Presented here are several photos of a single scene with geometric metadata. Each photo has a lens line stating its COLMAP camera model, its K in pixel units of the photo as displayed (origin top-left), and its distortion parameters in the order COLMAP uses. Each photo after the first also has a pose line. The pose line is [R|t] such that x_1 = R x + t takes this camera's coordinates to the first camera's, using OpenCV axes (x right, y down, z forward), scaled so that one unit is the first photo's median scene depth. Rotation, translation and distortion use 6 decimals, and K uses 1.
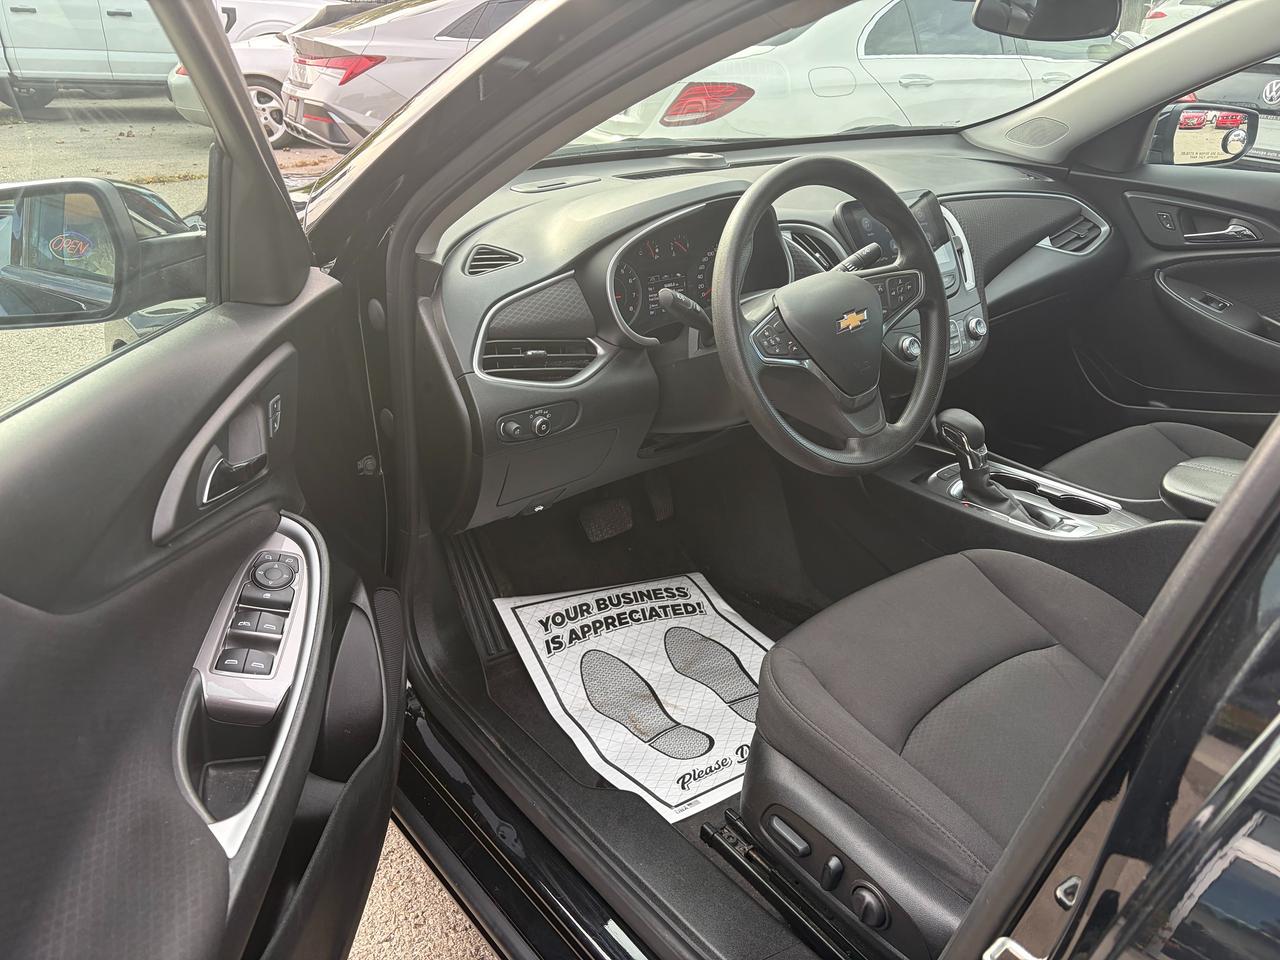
lens RADIAL K [[971.2, 0, 645.0], [0, 971.2, 478.6], [0, 0, 1]] dist [0.039541, -0.044135]
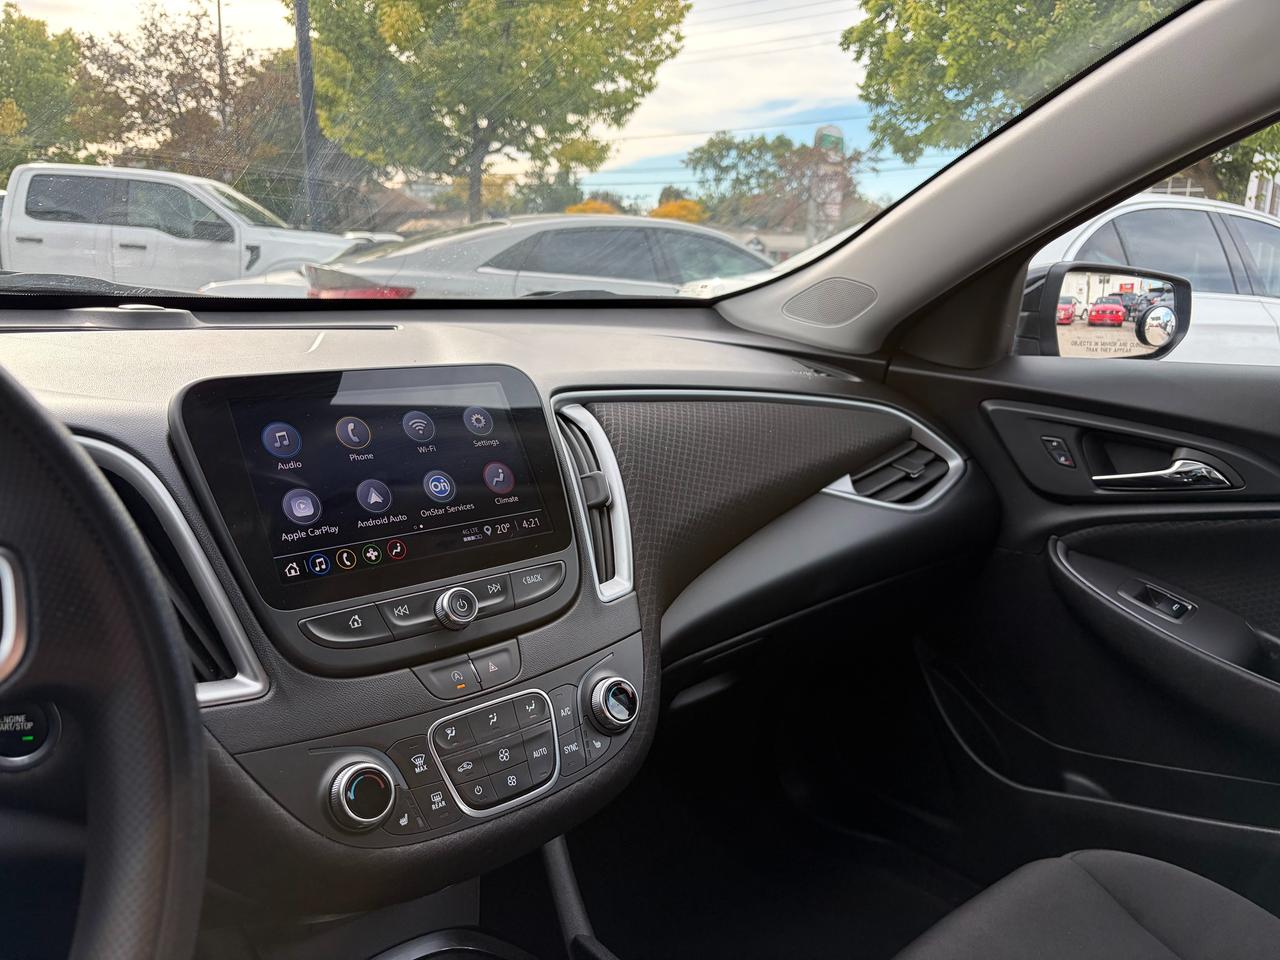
lens RADIAL K [[971.6, 0, 650.2], [0, 971.6, 478.4], [0, 0, 1]] dist [0.034275, -0.042033]
pose [[0.997020, 0.011554, 0.076274, 0.258367], [0.006261, 0.973340, -0.229282, -0.122085], [-0.076889, 0.229076, 0.970367, 0.482274]]
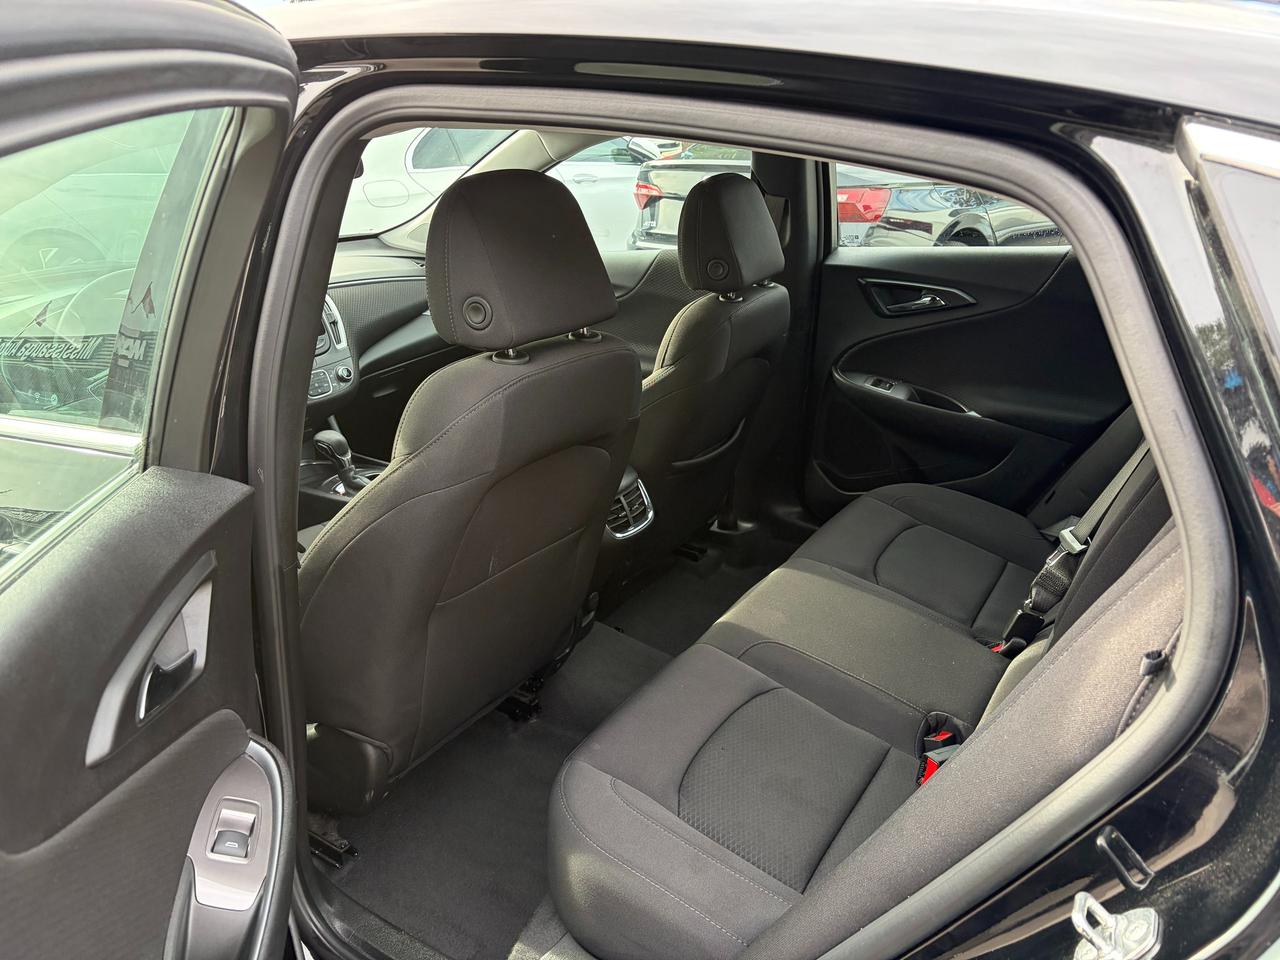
lens RADIAL K [[969.1, 0, 644.2], [0, 969.1, 479.2], [0, 0, 1]] dist [0.032912, -0.010027]
pose [[0.948366, -0.139000, 0.285099, 0.262101], [0.162929, 0.984695, -0.061884, 0.124667], [-0.272134, 0.105140, 0.956498, -0.367854]]
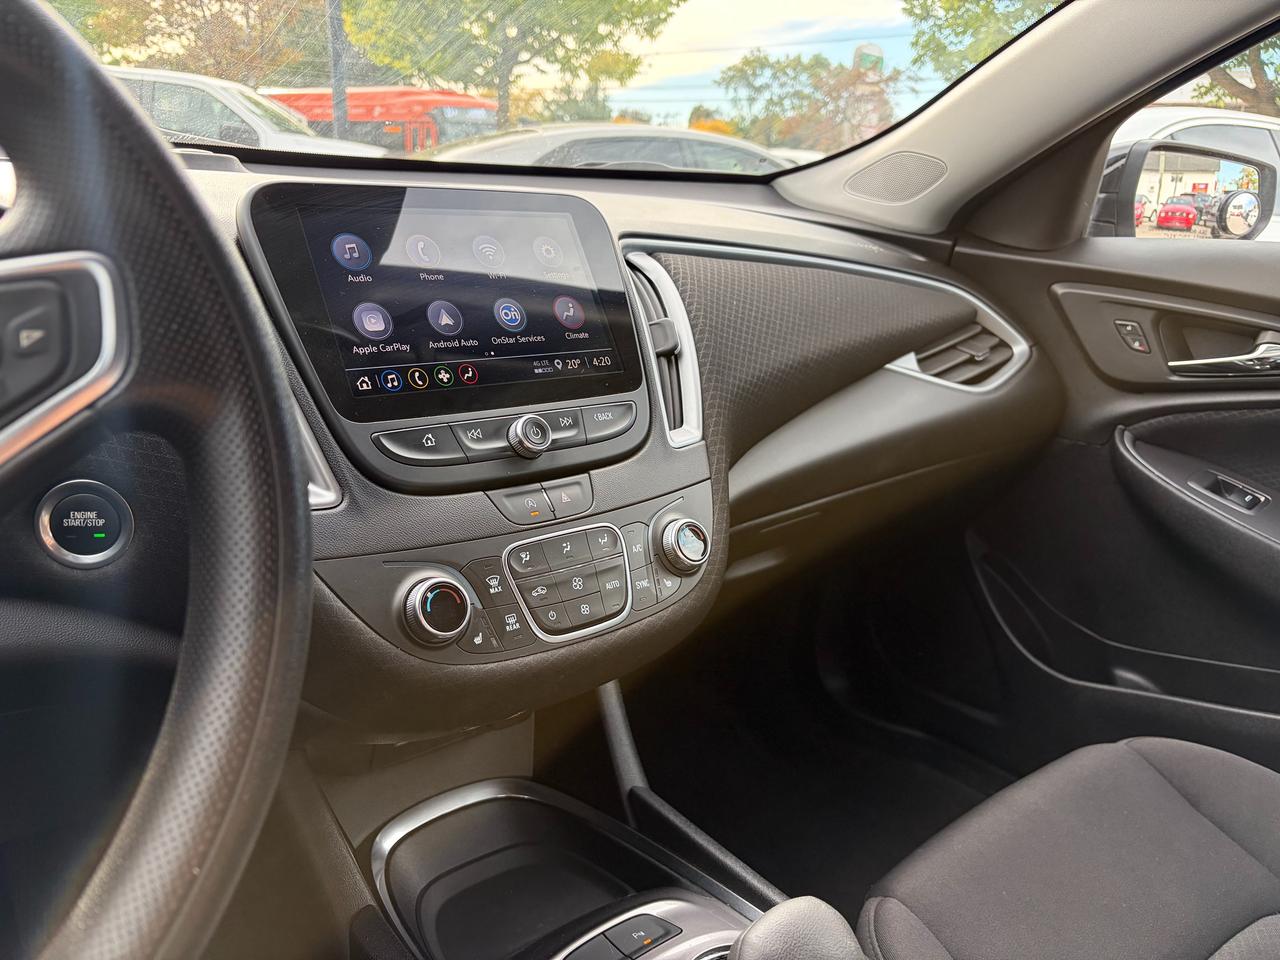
lens RADIAL K [[971.2, 0, 645.0], [0, 971.2, 478.6], [0, 0, 1]] dist [0.039541, -0.044135]
pose [[0.997998, 0.035728, 0.052196, 0.242524], [-0.027147, 0.987269, -0.156728, -0.096405], [-0.057131, 0.154998, 0.986262, 0.501201]]
